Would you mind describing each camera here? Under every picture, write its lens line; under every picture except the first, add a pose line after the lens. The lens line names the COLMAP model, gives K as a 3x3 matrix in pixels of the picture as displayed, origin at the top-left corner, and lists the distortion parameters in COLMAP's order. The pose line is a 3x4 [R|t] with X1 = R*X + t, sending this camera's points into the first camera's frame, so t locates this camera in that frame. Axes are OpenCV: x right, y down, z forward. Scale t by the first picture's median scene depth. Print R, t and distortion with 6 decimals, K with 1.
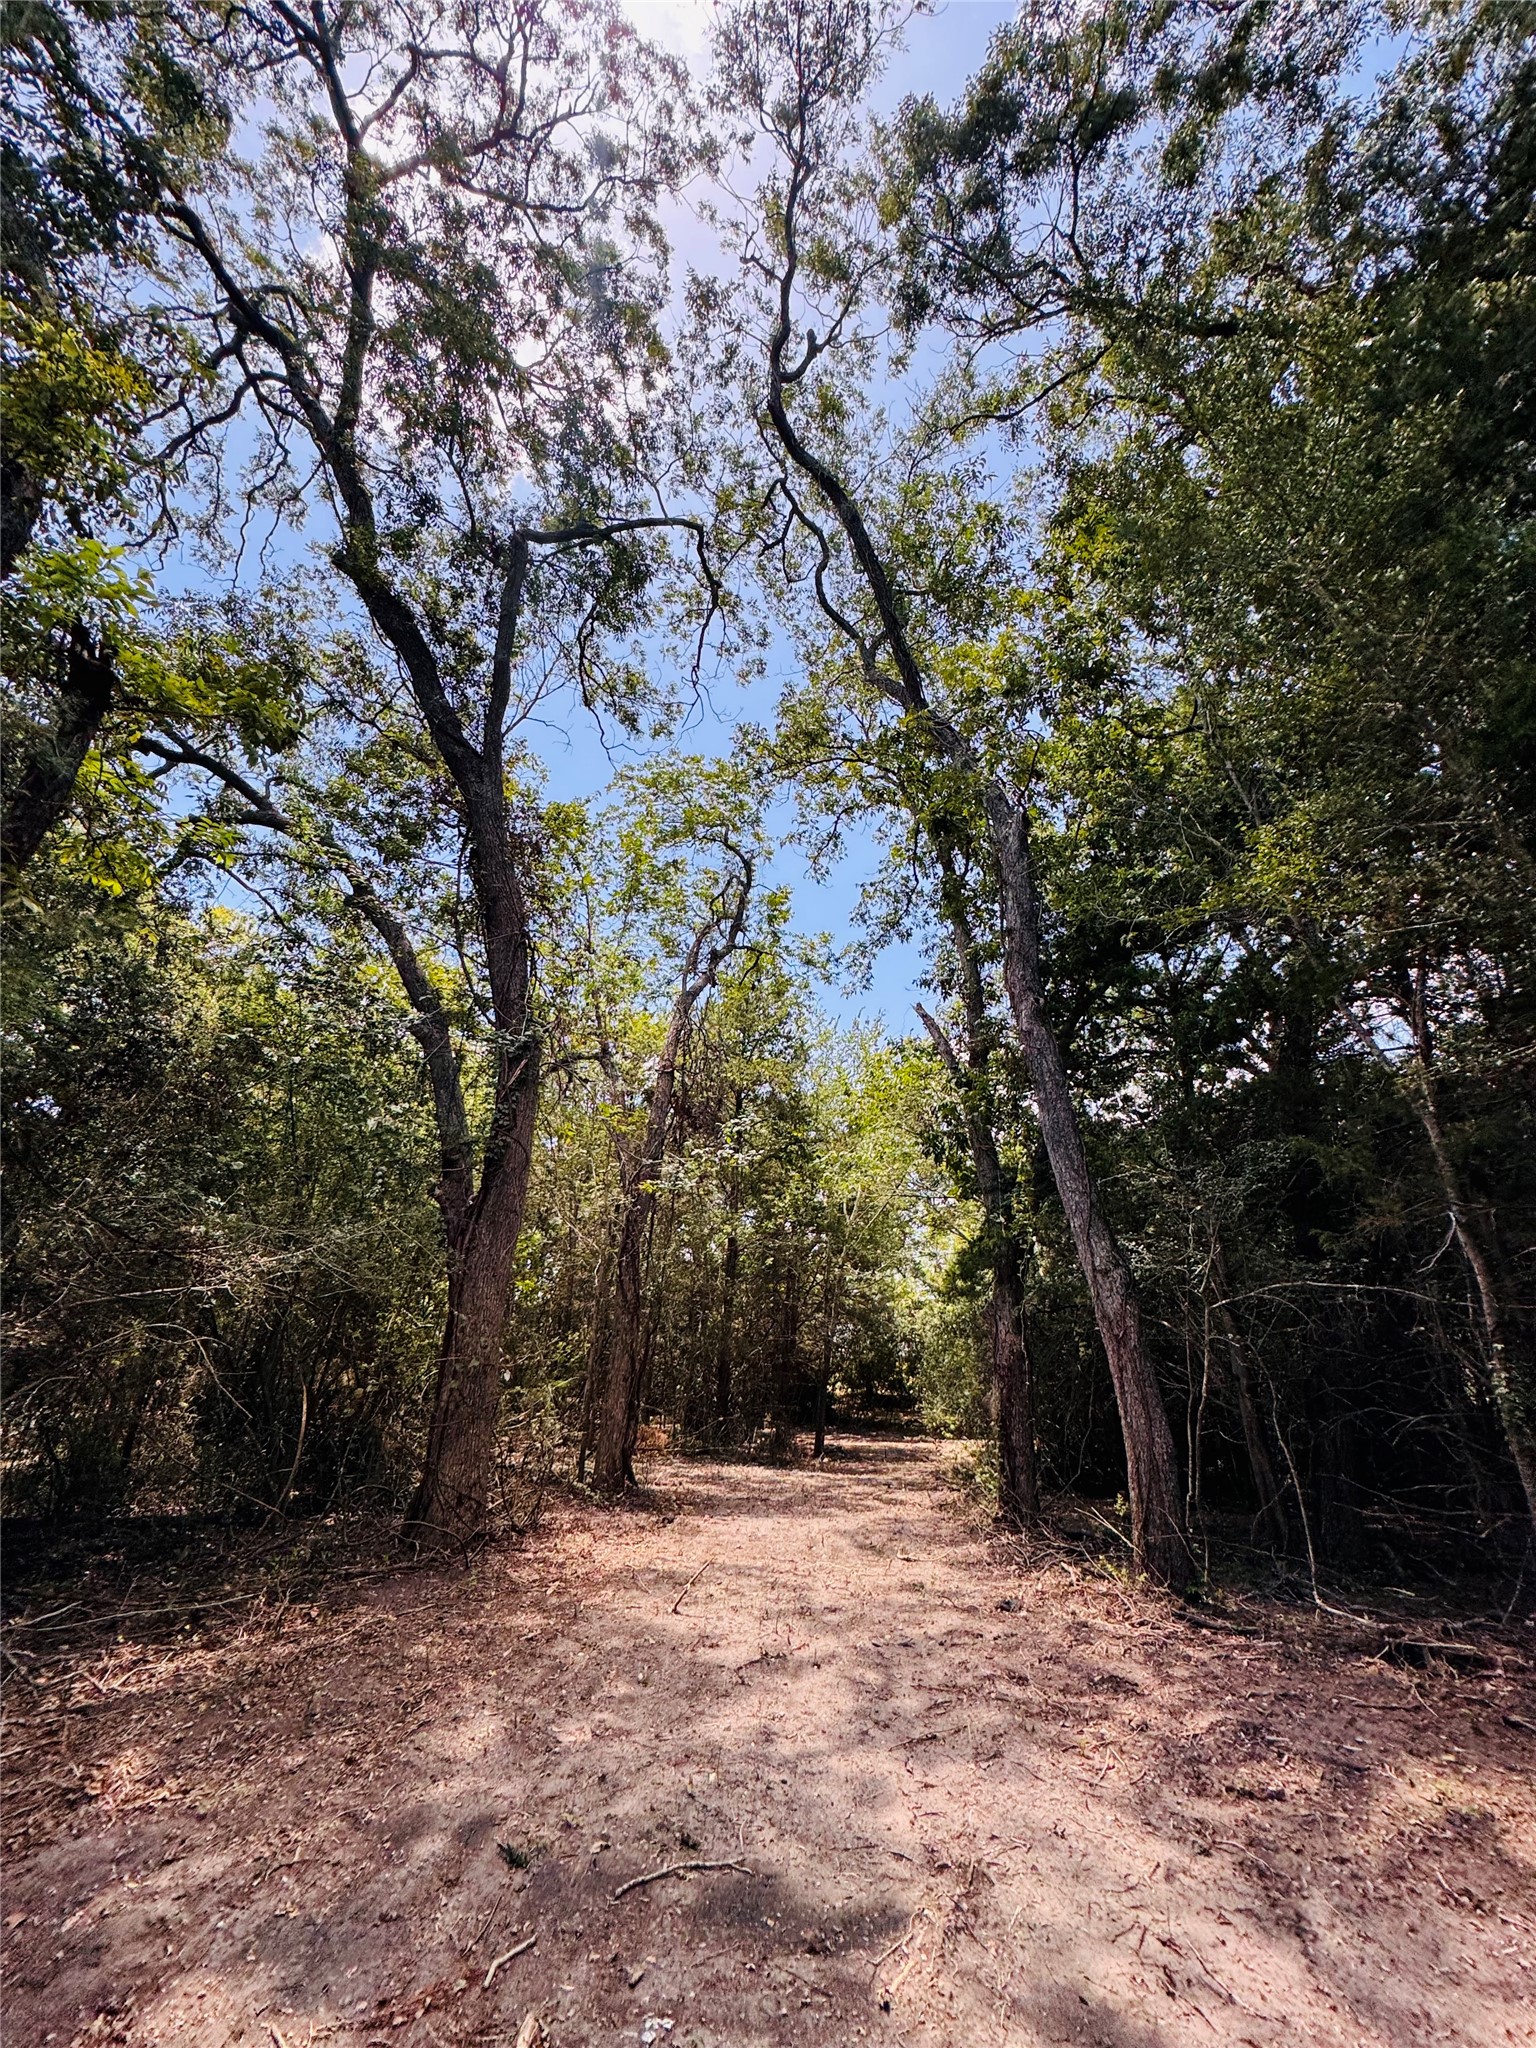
lens RADIAL K [[815.1, 0, 769.0], [0, 815.1, 1035.2], [0, 0, 1]] dist [-0.001051, -0.000287]
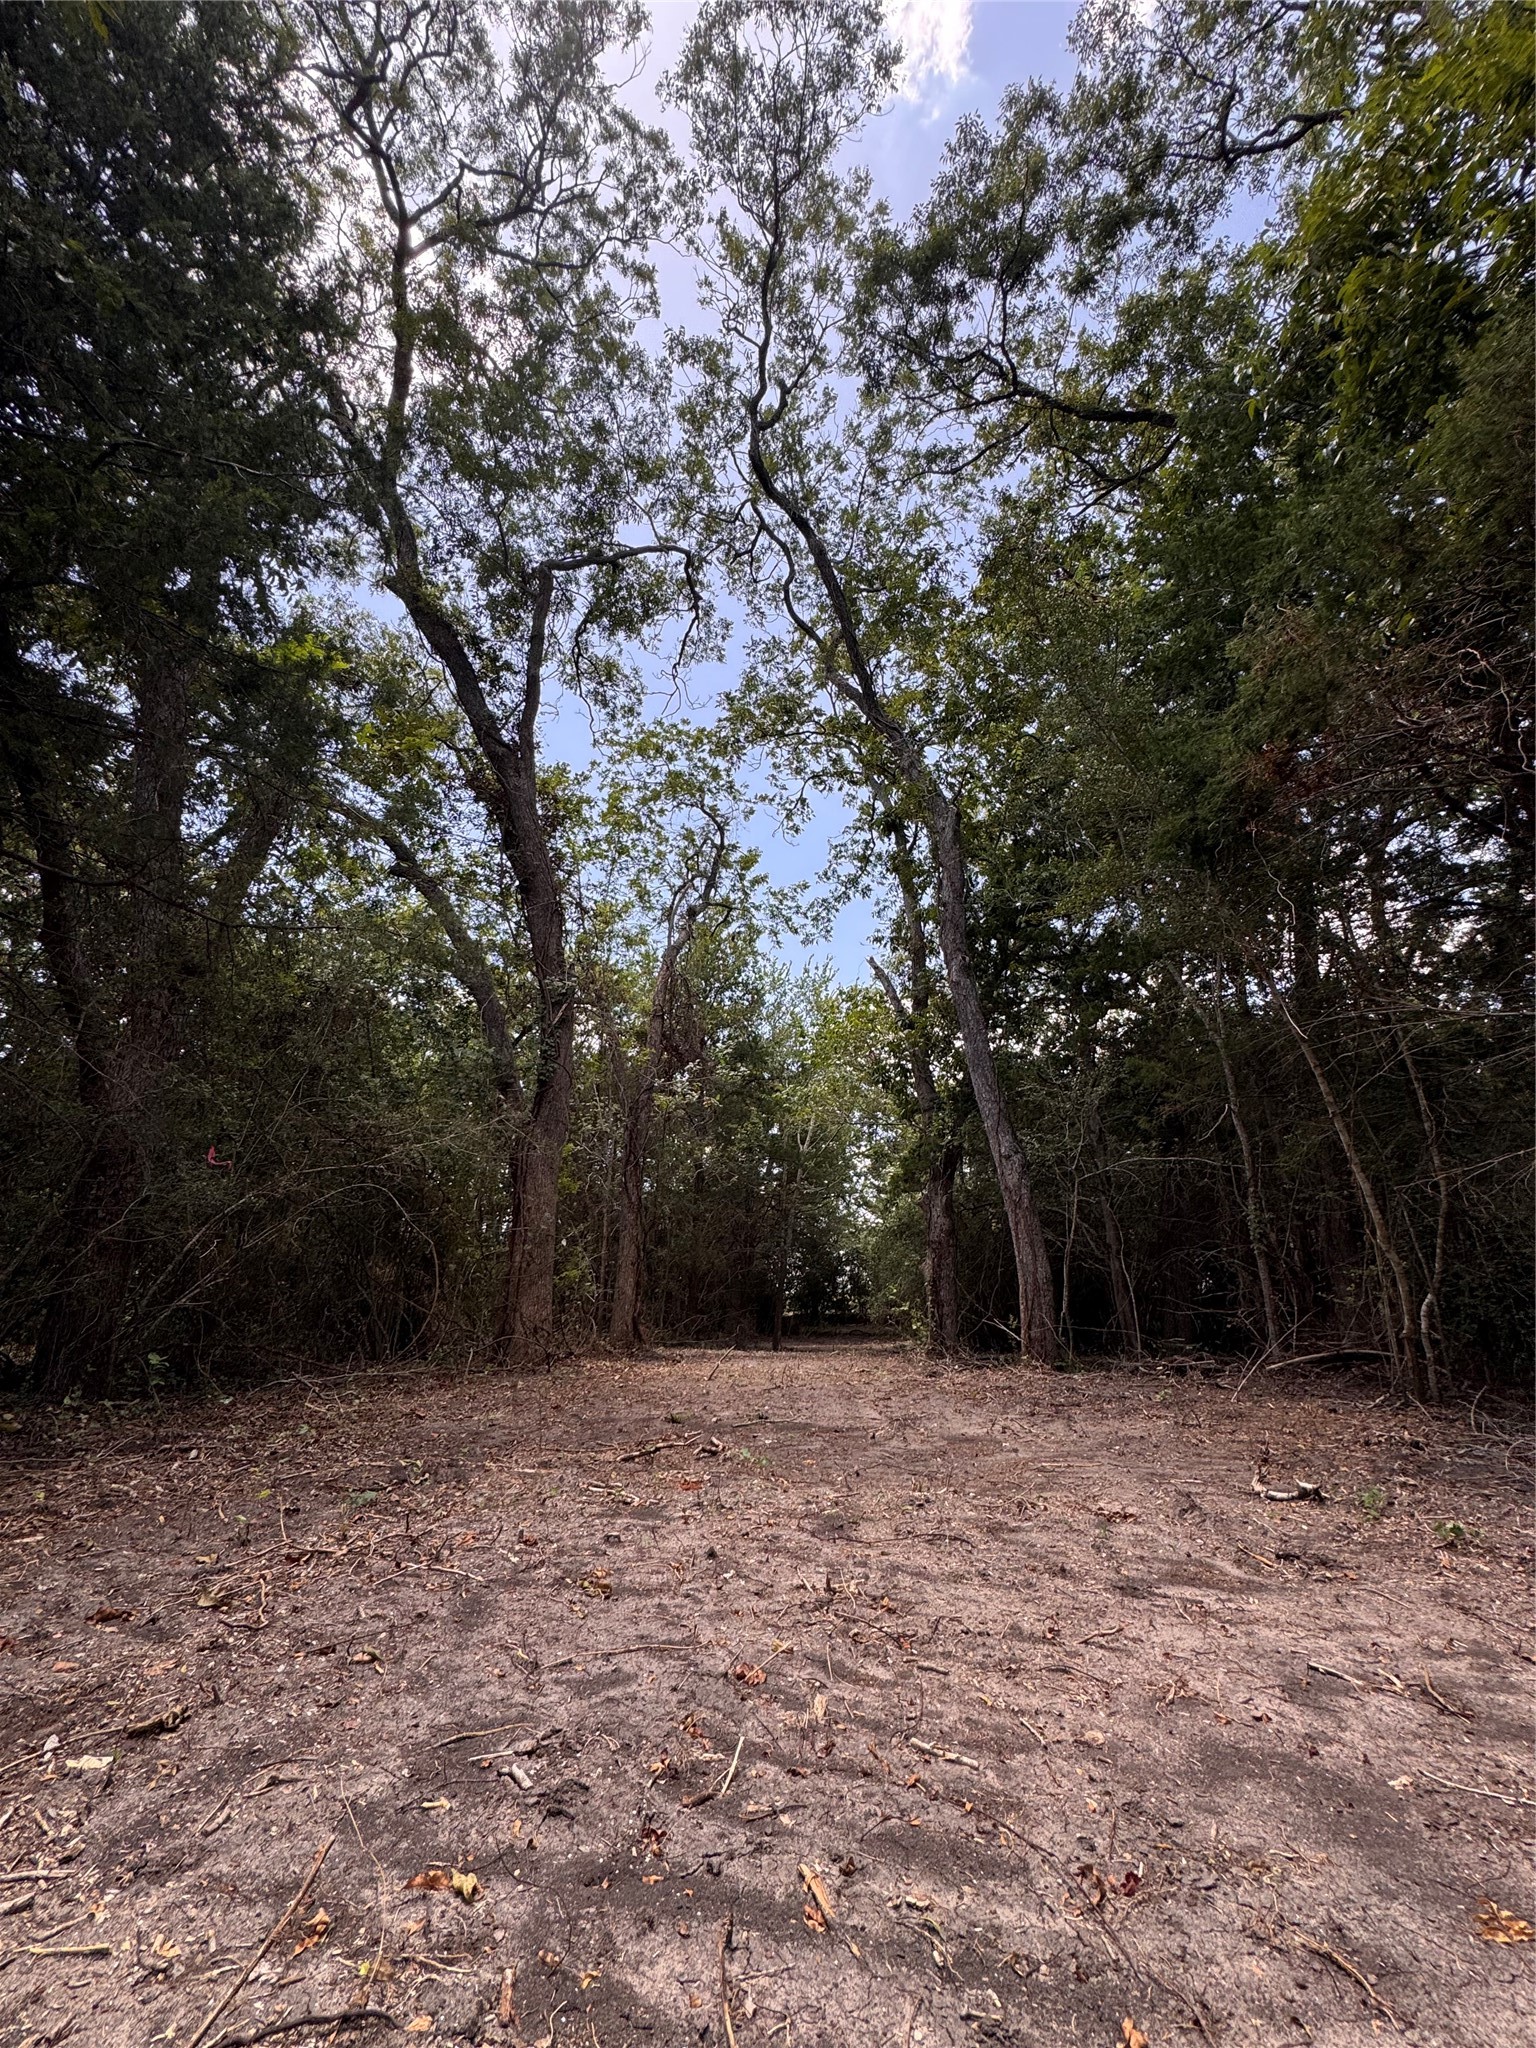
lens RADIAL K [[815.1, 0, 769.0], [0, 815.1, 1035.2], [0, 0, 1]] dist [-0.001051, -0.000287]
pose [[0.997965, -0.006523, 0.063431, -0.051077], [0.002210, 0.997694, 0.067832, -0.004630], [-0.063727, -0.067554, 0.995678, -0.223912]]
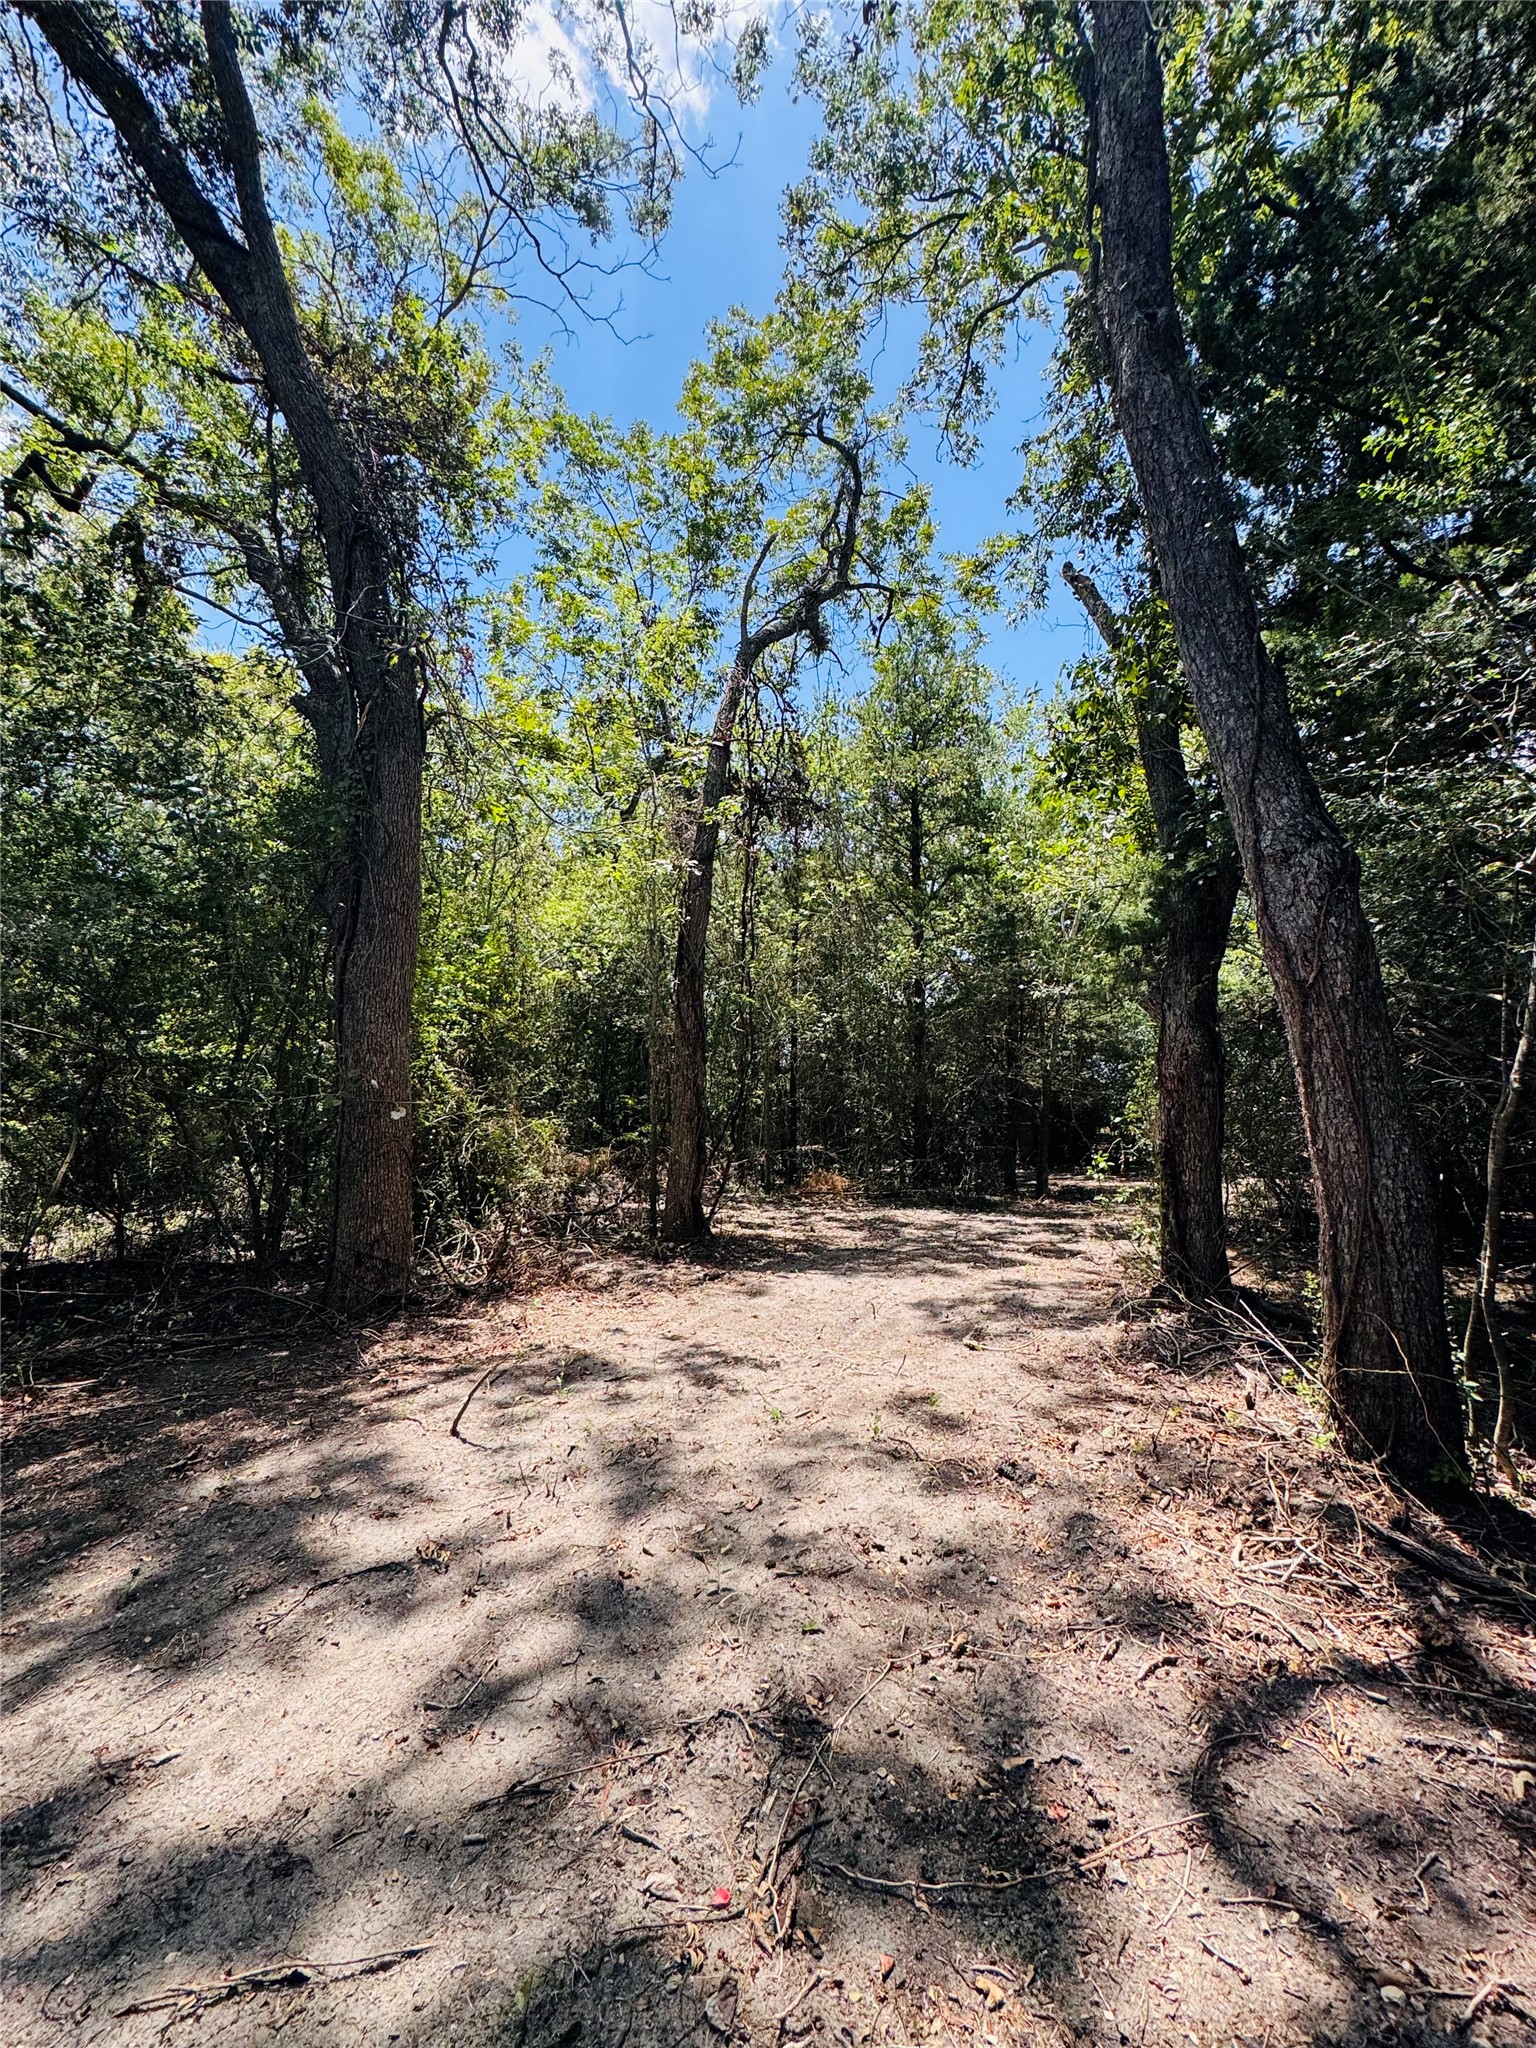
lens RADIAL K [[815.1, 0, 769.0], [0, 815.1, 1035.2], [0, 0, 1]] dist [-0.001051, -0.000287]
pose [[0.941712, -0.069542, -0.329154, 0.190372], [0.158666, 0.954560, 0.252271, 0.151630], [0.296654, -0.289792, 0.909954, 0.309407]]
